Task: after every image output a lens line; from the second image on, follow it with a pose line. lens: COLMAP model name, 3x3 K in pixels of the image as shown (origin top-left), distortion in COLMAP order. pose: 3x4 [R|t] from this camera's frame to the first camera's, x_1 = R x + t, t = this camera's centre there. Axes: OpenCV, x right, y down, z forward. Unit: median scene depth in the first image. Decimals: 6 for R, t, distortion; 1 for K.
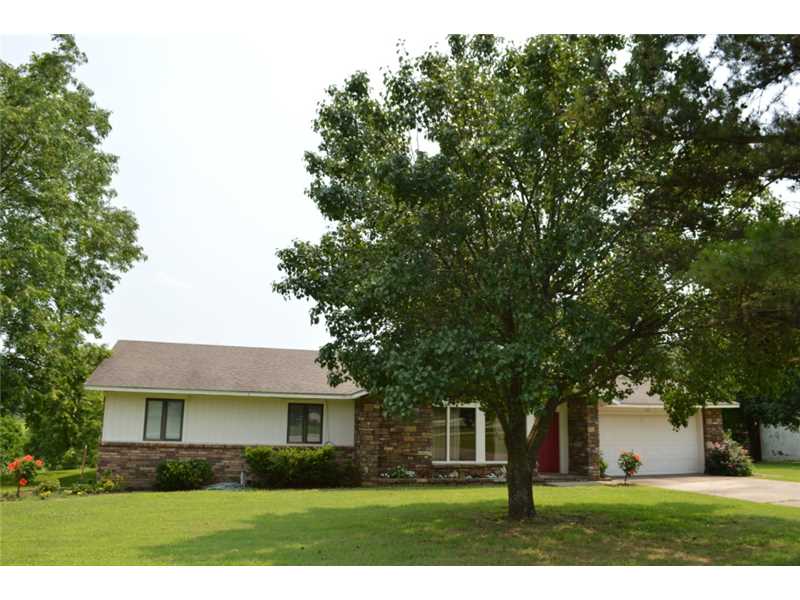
lens RADIAL K [[636.2, 0, 396.3], [0, 636.2, 302.4], [0, 0, 1]] dist [-0.056208, -0.000566]
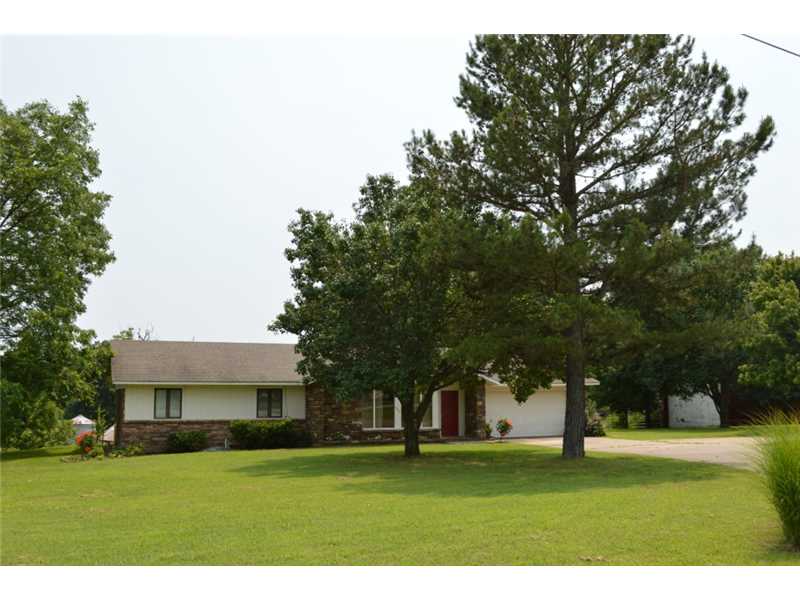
lens RADIAL K [[834.9, 0, 400.9], [0, 834.9, 298.3], [0, 0, 1]] dist [-0.012029, 0.000000]
pose [[0.995497, -0.008726, 0.094390, -0.030470], [0.001391, 0.996992, 0.077498, -0.180222], [-0.094782, -0.077018, 0.992514, -0.825480]]
